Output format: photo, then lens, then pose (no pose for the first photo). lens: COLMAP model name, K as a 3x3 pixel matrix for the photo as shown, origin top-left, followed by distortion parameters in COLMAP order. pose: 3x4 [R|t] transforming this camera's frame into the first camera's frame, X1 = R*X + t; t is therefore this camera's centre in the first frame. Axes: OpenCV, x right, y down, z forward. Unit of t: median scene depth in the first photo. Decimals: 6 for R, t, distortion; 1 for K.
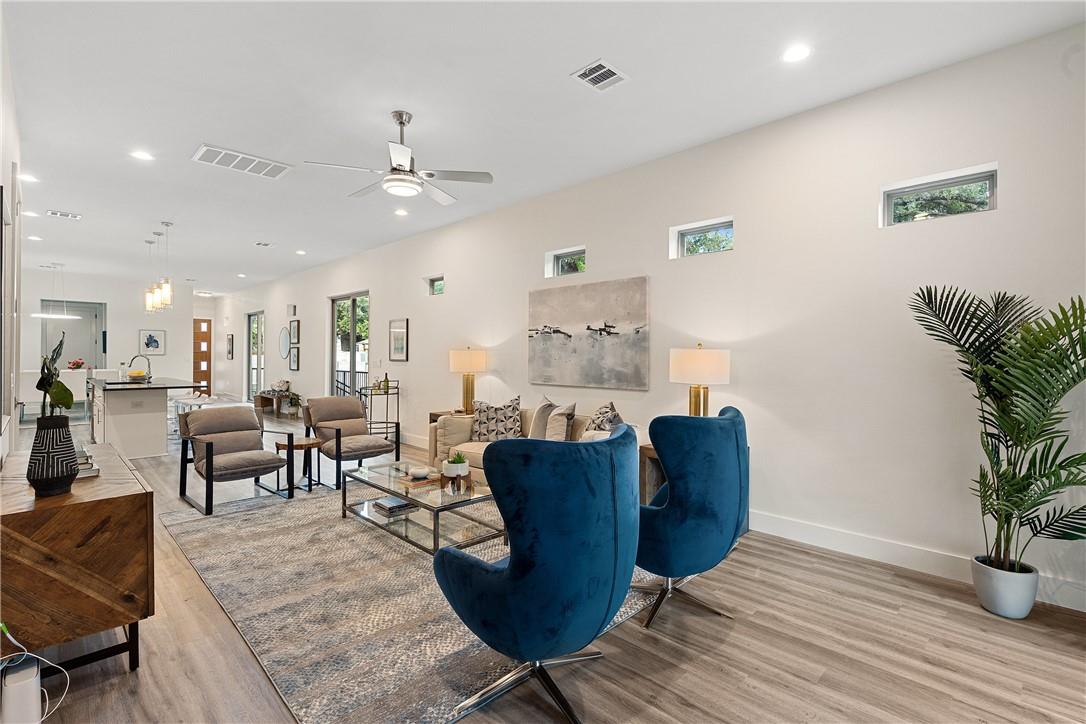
lens RADIAL K [[495.7, 0, 545.7], [0, 495.7, 355.2], [0, 0, 1]] dist [-0.004088, 0.000466]
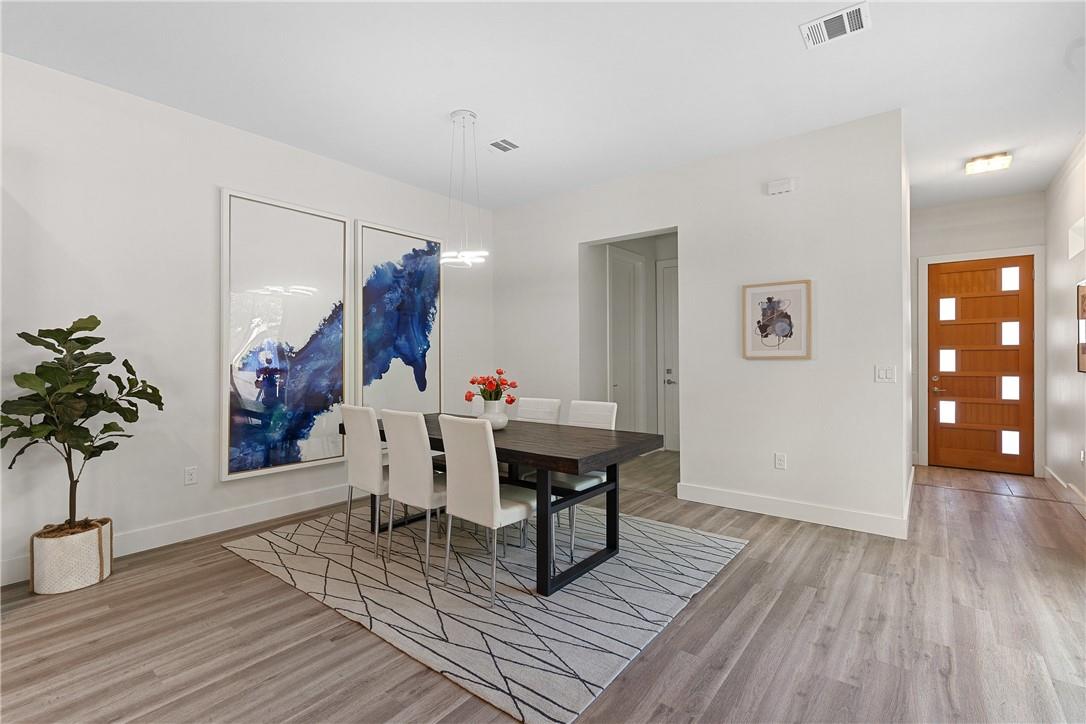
lens RADIAL K [[495.7, 0, 541.9], [0, 495.7, 357.3], [0, 0, 1]] dist [-0.004088, 0.000466]
pose [[0.113144, -0.005668, -0.993562, -1.177756], [0.005921, 0.999970, -0.005030, -0.001158], [0.993561, -0.005314, 0.113174, 1.960374]]
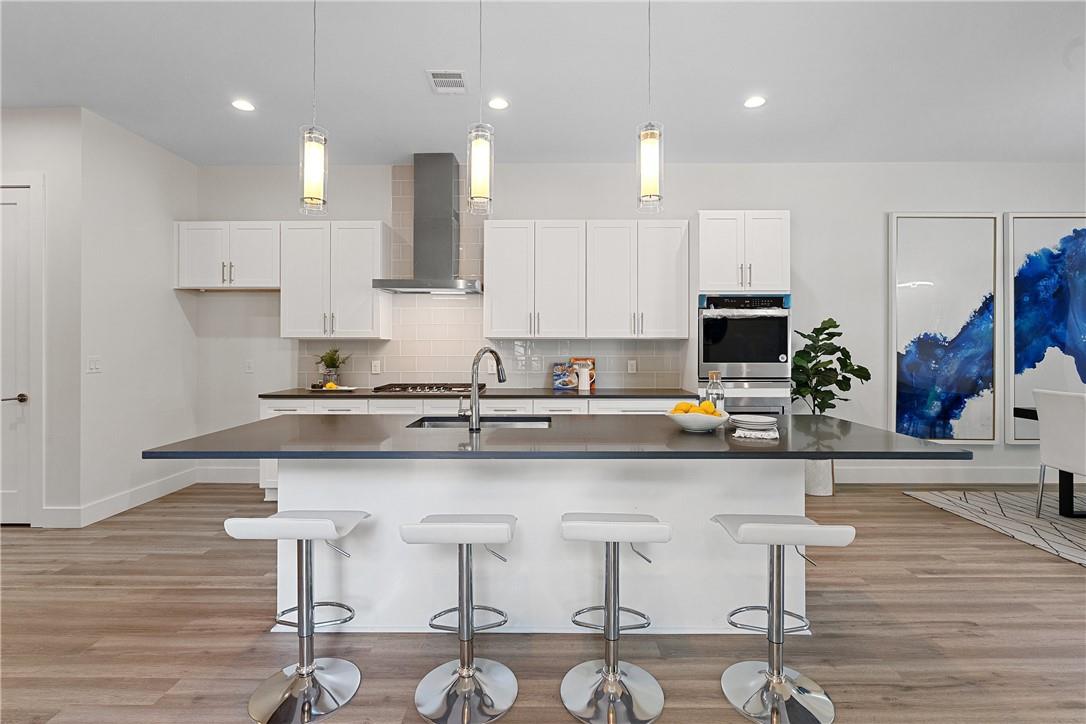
lens RADIAL K [[495.7, 0, 538.7], [0, 495.7, 342.3], [0, 0, 1]] dist [-0.004088, 0.000466]
pose [[-0.716680, -0.011316, -0.697310, -0.832042], [-0.003004, 0.999909, -0.013139, -0.000163], [0.697396, -0.007322, -0.716649, 1.776512]]
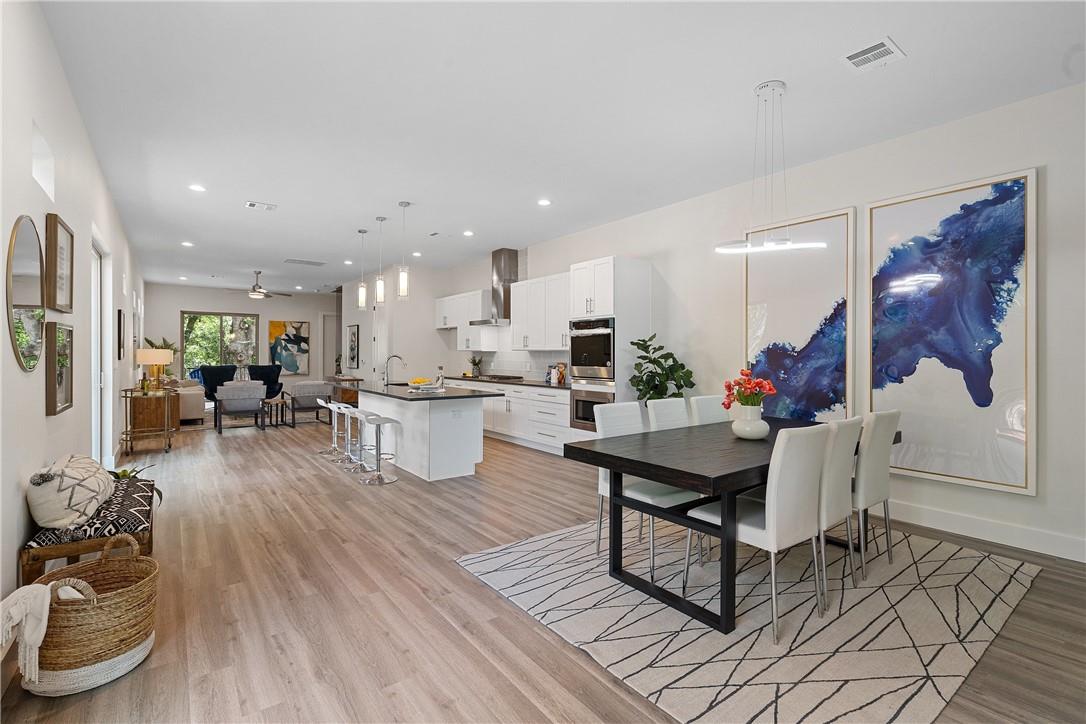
lens RADIAL K [[495.7, 0, 546.8], [0, 495.7, 353.6], [0, 0, 1]] dist [-0.004088, 0.000466]
pose [[-0.990504, -0.009125, 0.137180, -1.711102], [-0.009676, 0.999948, -0.003349, -0.004730], [-0.137143, -0.004645, -0.990540, 2.612132]]
